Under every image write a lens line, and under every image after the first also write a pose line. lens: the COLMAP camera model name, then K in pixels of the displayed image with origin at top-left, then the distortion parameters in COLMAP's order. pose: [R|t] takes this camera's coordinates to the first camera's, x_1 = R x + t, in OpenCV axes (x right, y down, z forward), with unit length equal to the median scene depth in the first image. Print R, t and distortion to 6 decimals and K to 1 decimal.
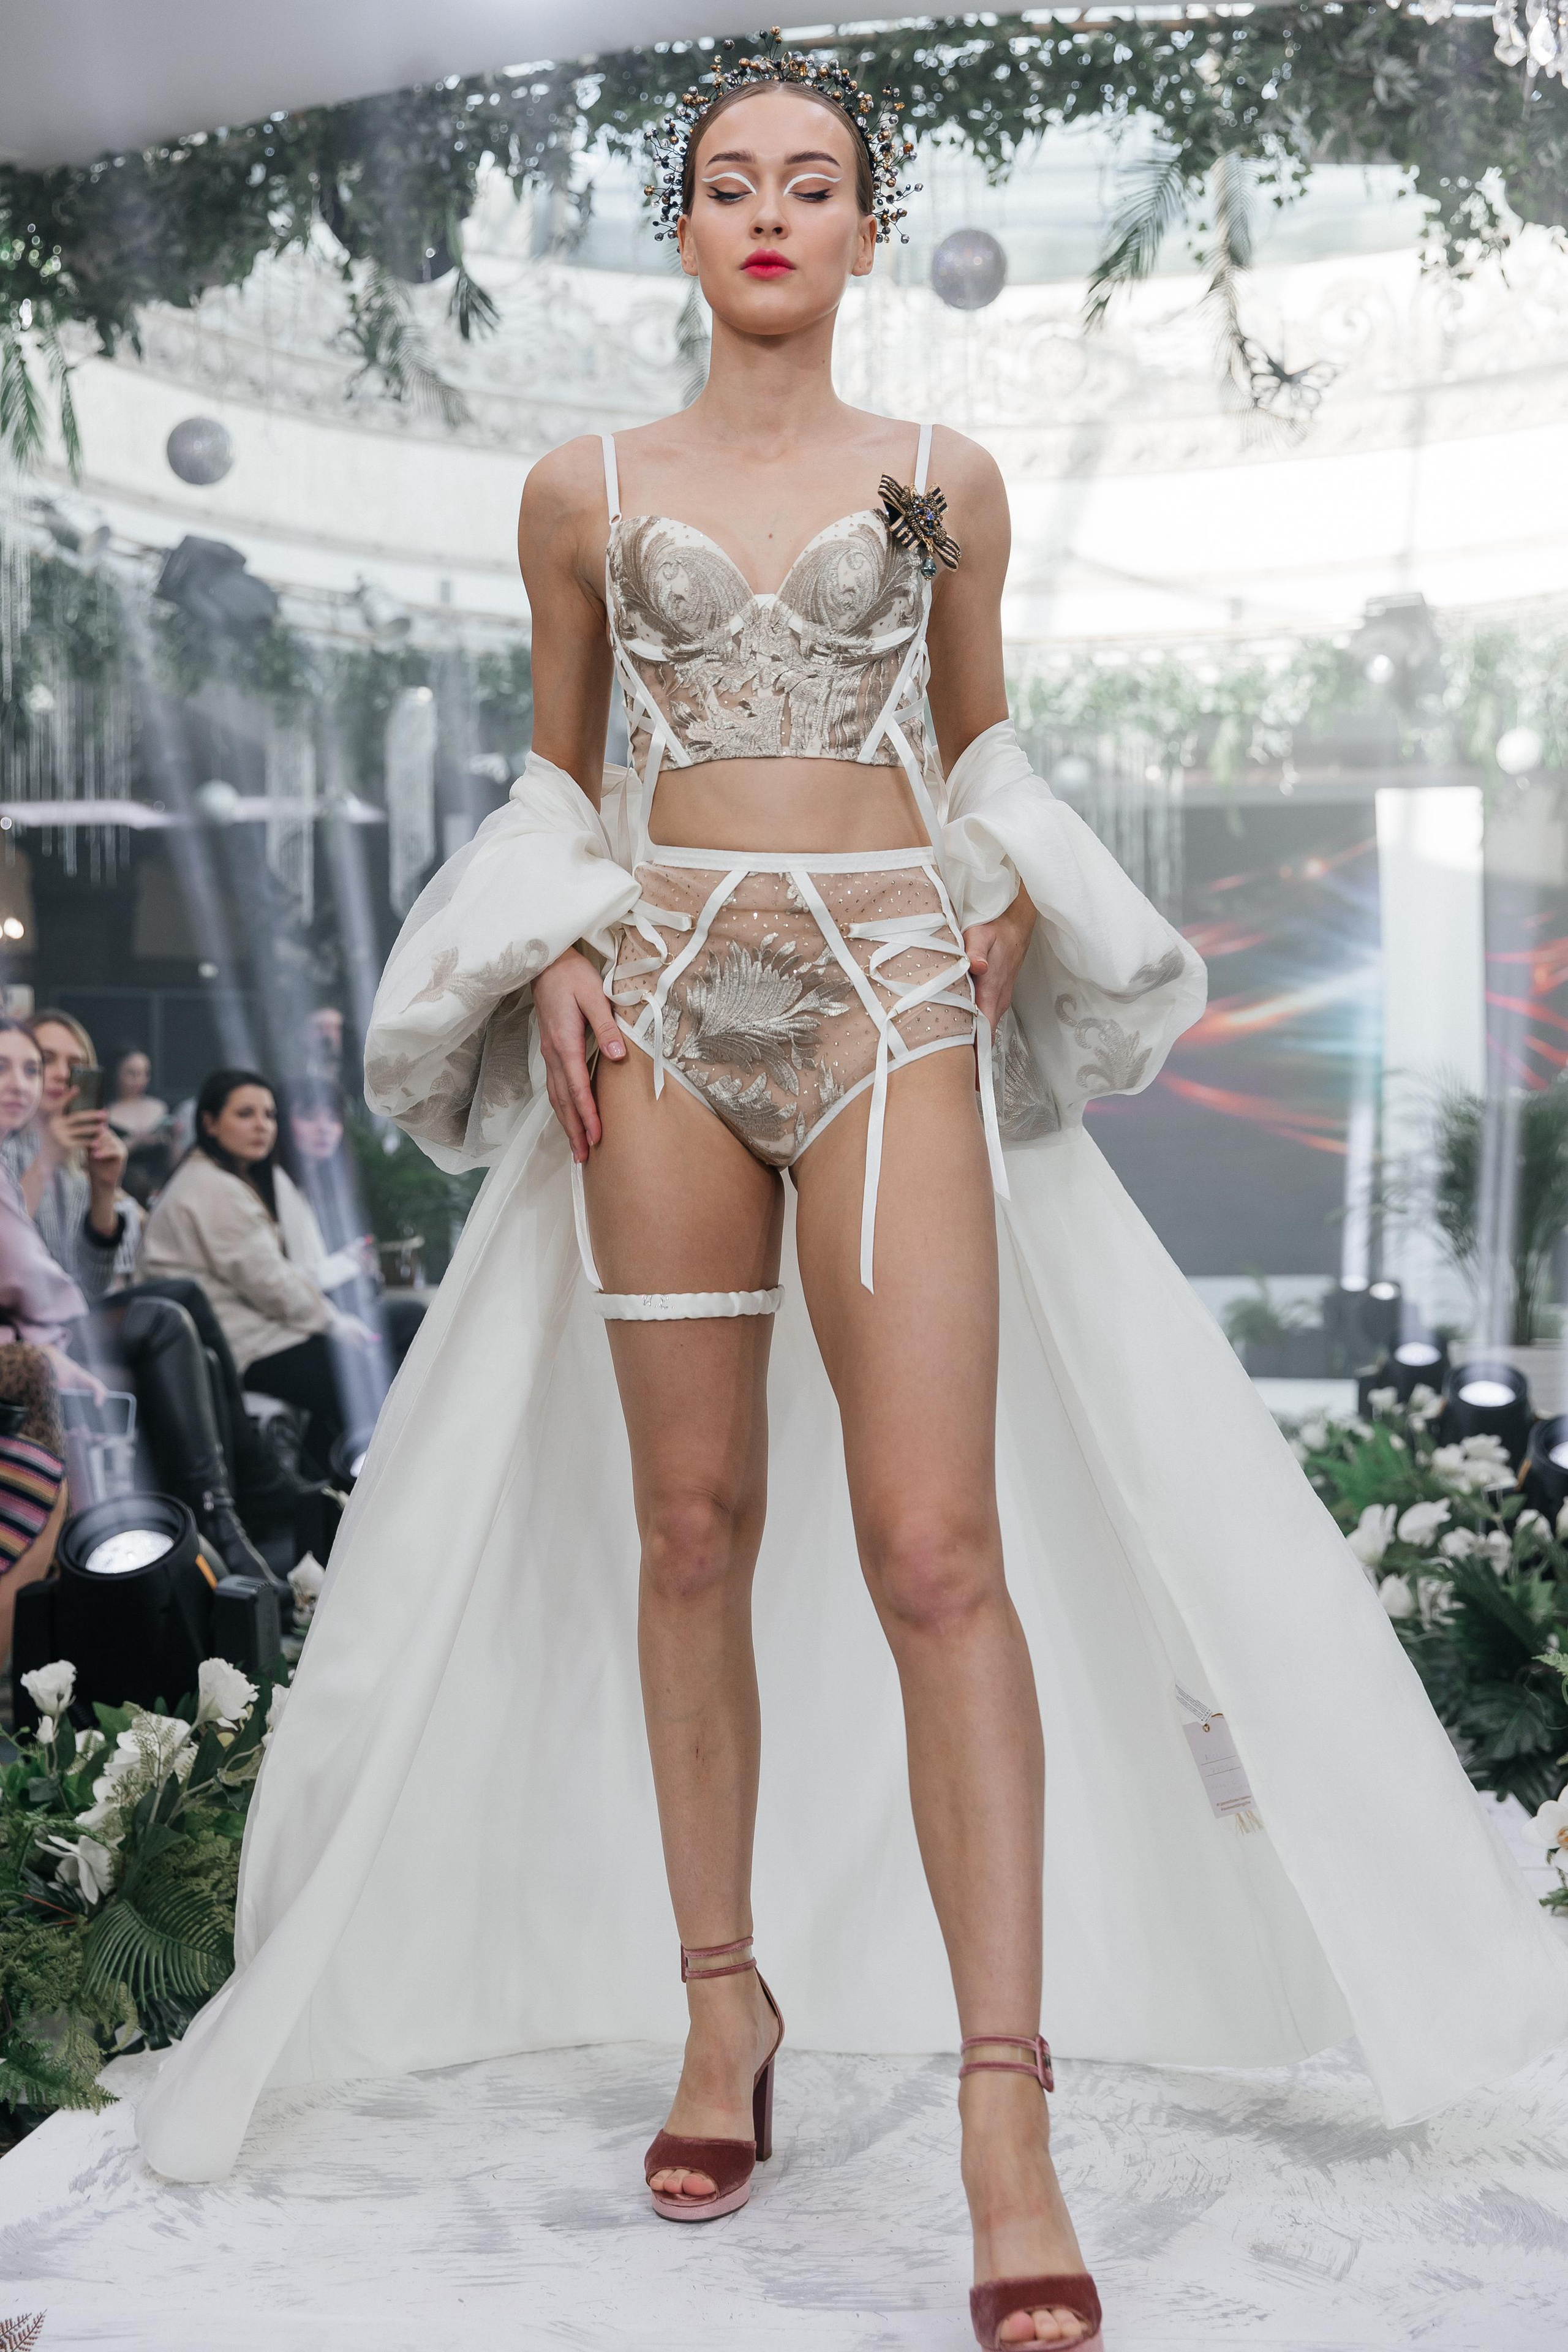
lens RADIAL K [[2983.1, 0, 784.0], [0, 2983.1, 1176.0], [0, 0, 1]] dist [0.012264, -0.011945]
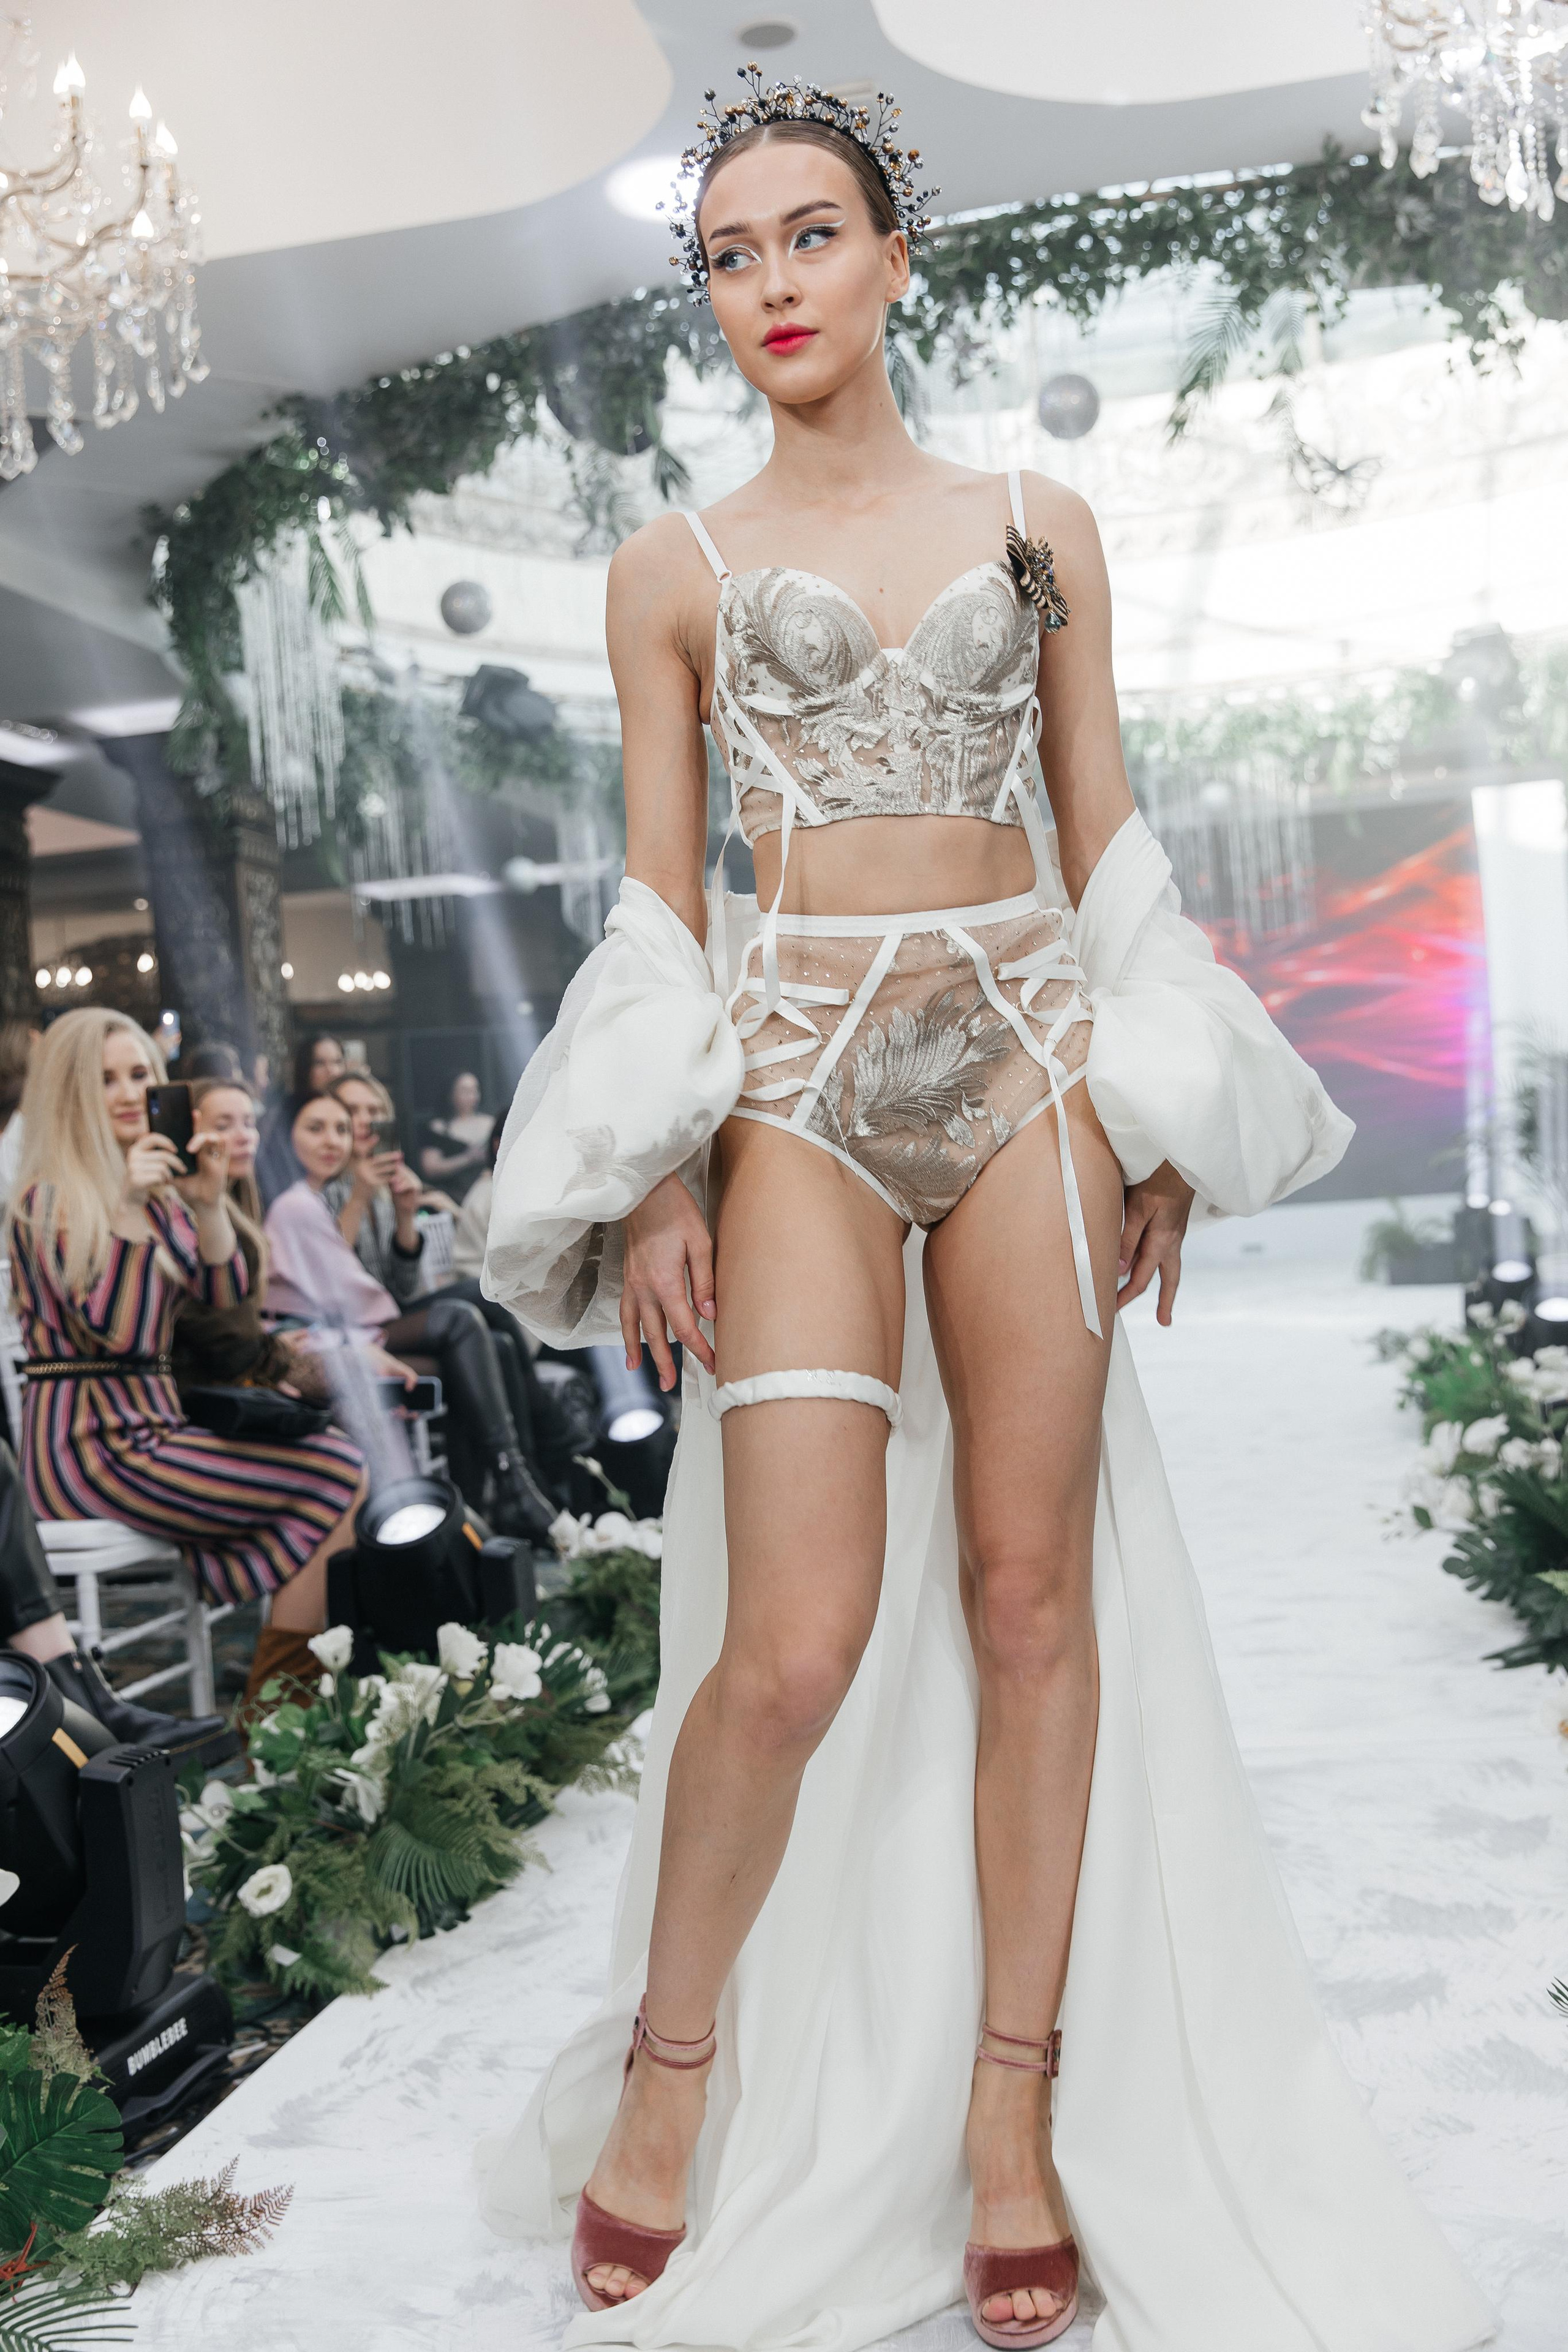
lens RADIAL K [[2416.0, 0, 784.0], [0, 2416.0, 1176.0], [0, 0, 1]] dist [-0.003804, 0.012443]
pose [[0.992868, -0.063308, -0.101023, 0.025643], [0.065073, 0.997778, 0.014276, -0.012981], [0.099895, -0.020748, 0.994782, 0.005810]]
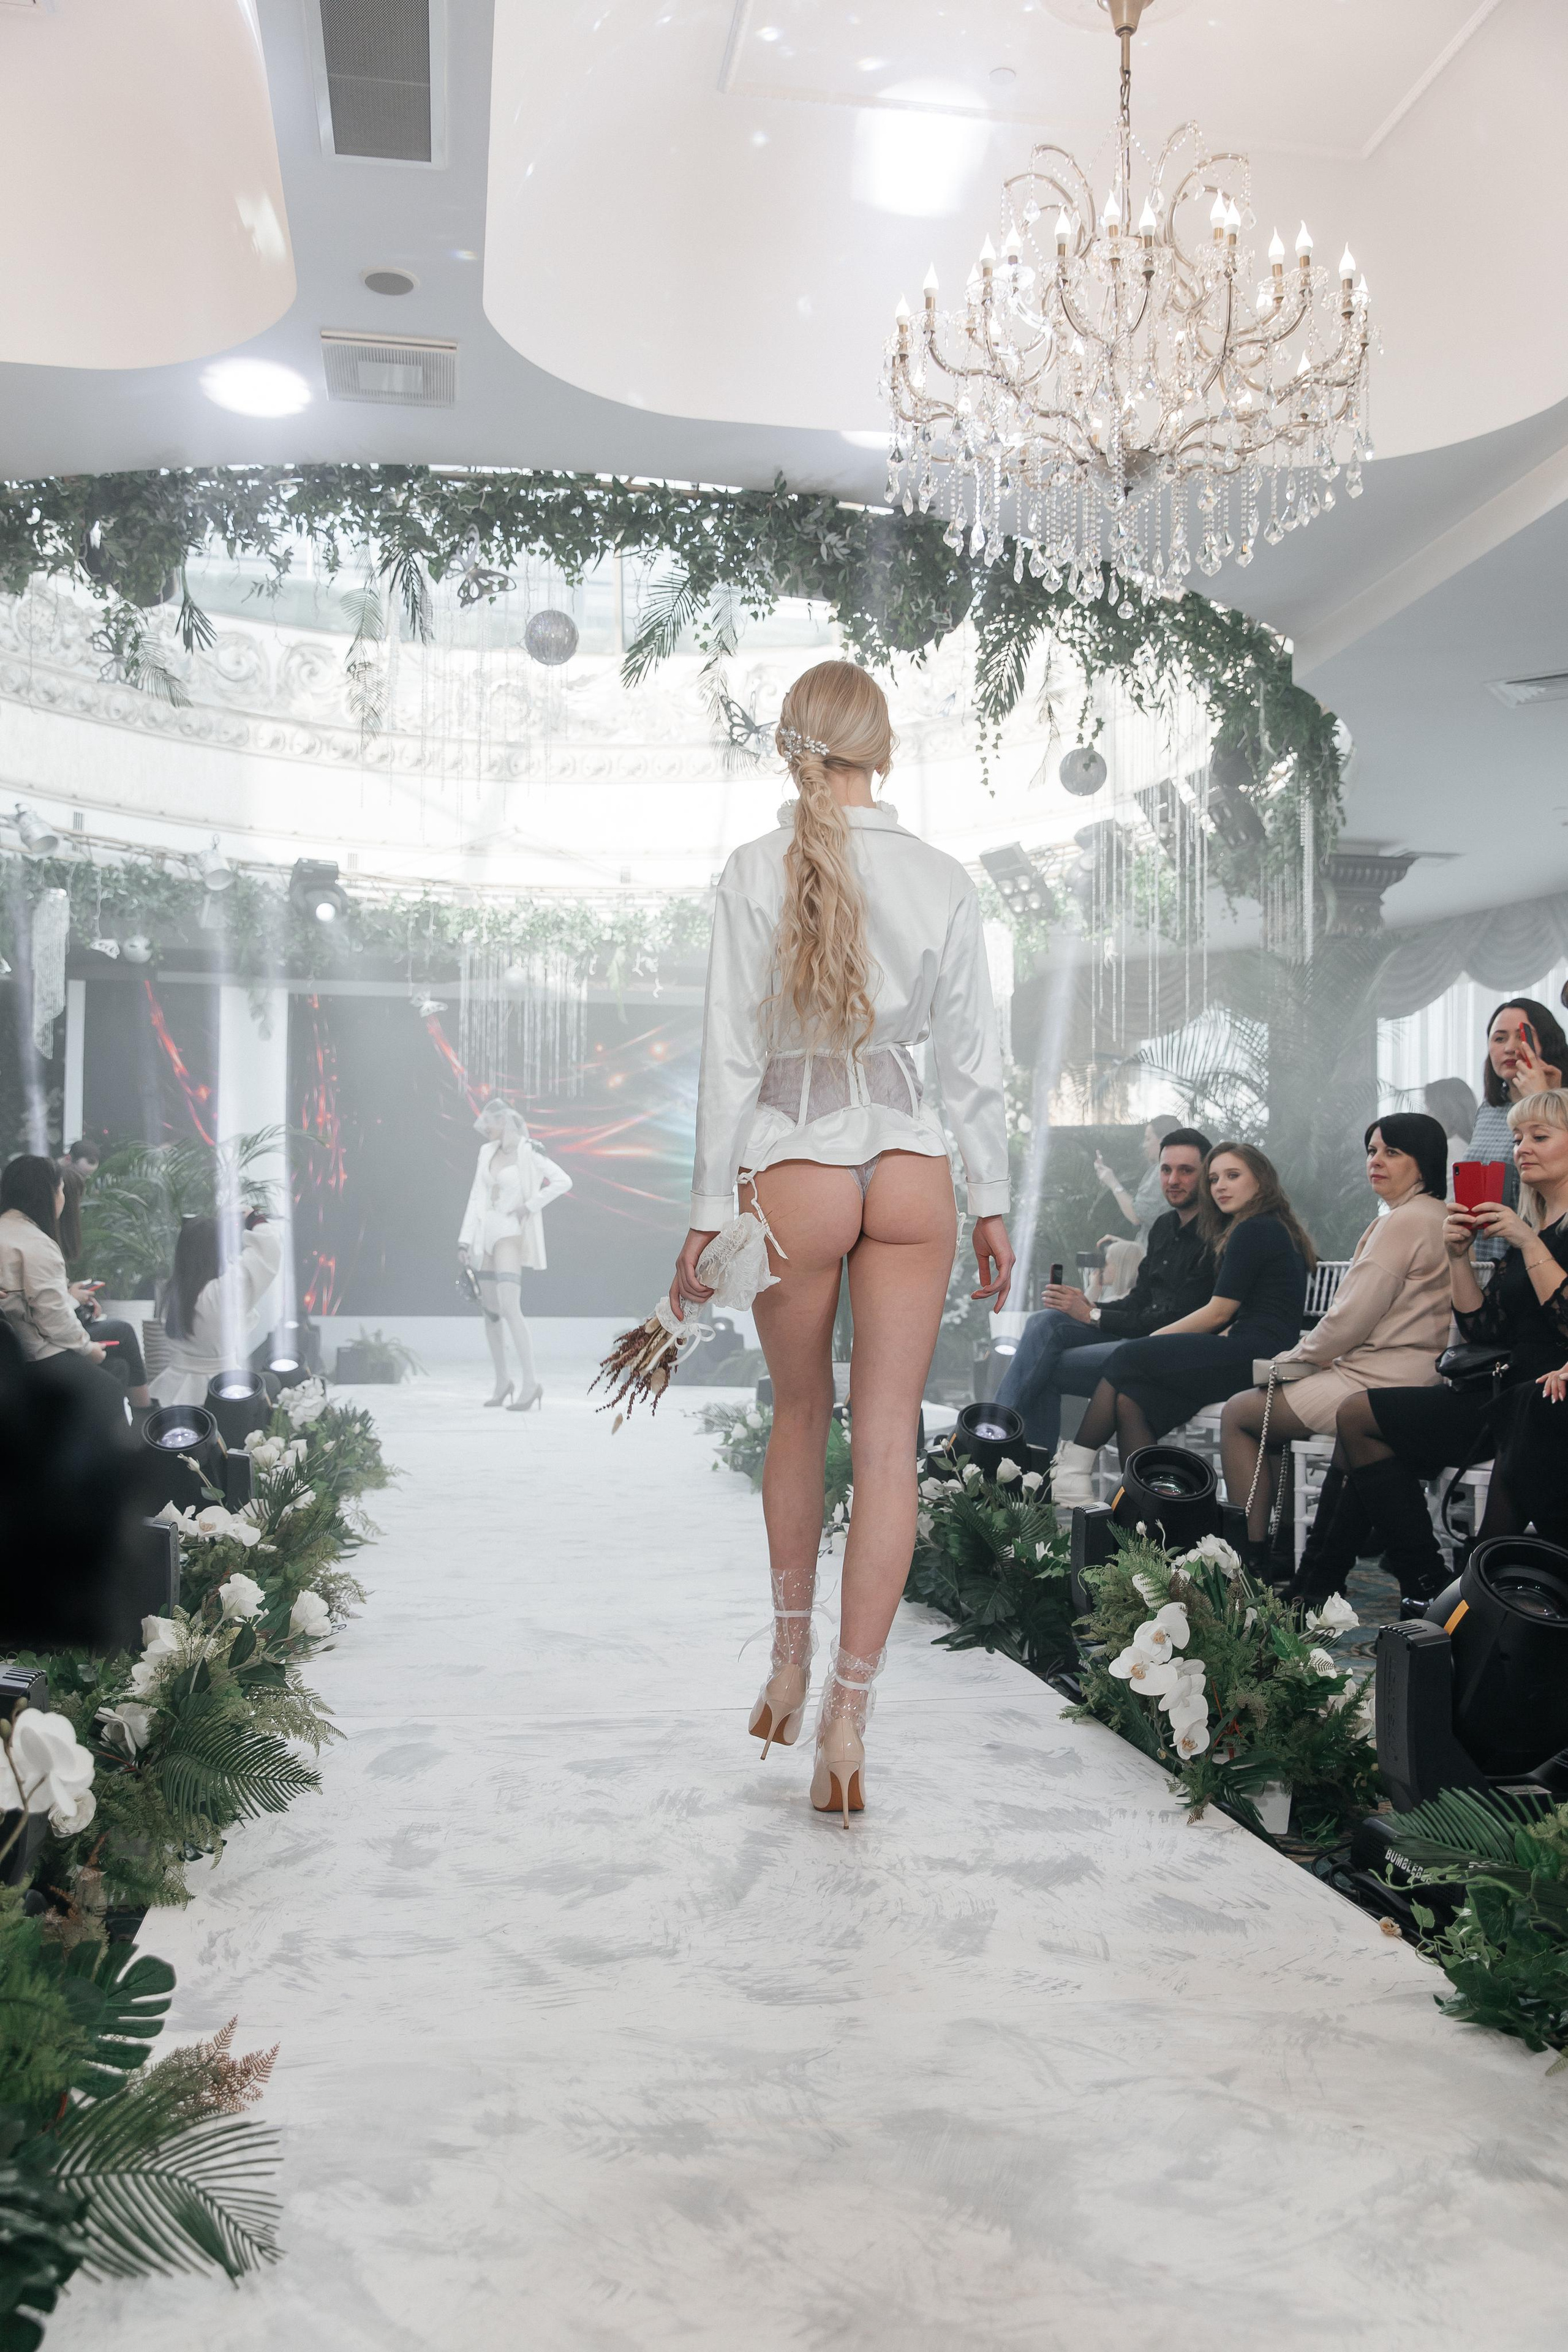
lens RADIAL K [[1997.8, 0, 784.0], [0, 1997.8, 1176.0], [0, 0, 1]] dist [0.004263, -0.002596]
pose [[0.962358, 0.033023, 0.269771, -0.084962], [-0.023038, 0.998930, -0.040098, 0.003496], [-0.270807, 0.032373, 0.962089, 0.012892]]
